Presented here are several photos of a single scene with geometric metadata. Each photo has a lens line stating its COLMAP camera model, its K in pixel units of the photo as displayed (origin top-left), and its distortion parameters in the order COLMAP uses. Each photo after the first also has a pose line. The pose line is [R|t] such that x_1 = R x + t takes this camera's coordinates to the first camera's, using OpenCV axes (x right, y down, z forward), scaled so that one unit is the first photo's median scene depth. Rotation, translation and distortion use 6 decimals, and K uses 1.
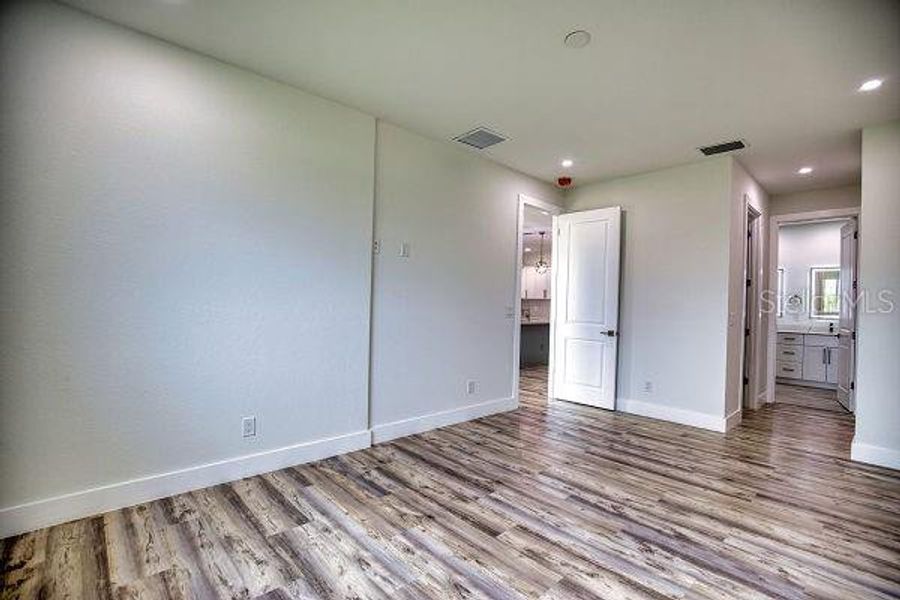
lens RADIAL K [[411.0, 0, 454.1], [0, 411.0, 305.2], [0, 0, 1]] dist [-0.035052, 0.006368]
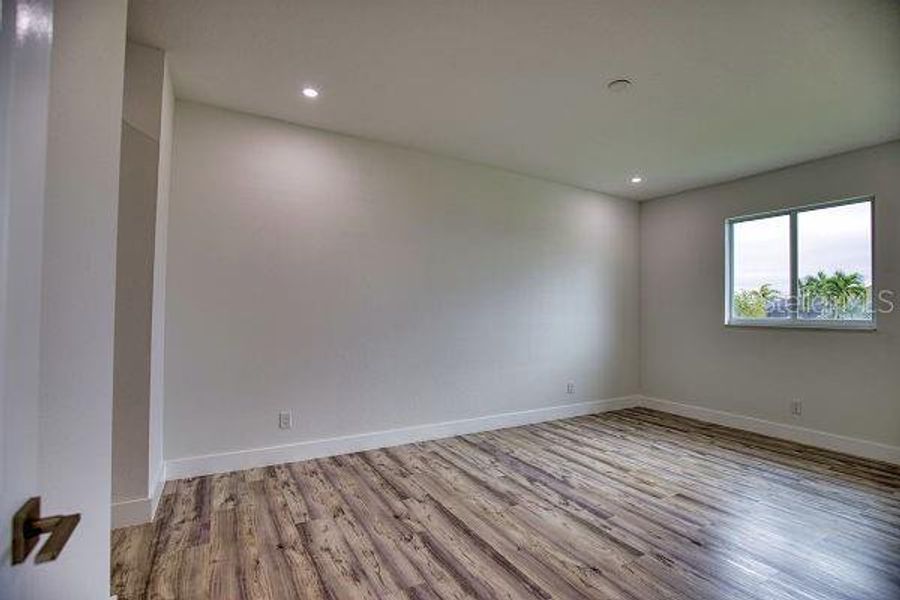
lens RADIAL K [[411.0, 0, 454.1], [0, 411.0, 305.2], [0, 0, 1]] dist [-0.035052, 0.006368]
pose [[-0.974604, -0.033007, 0.221487, 0.471209], [-0.036704, 0.999247, -0.012595, 0.003455], [-0.220905, -0.020405, -0.975082, 2.145303]]
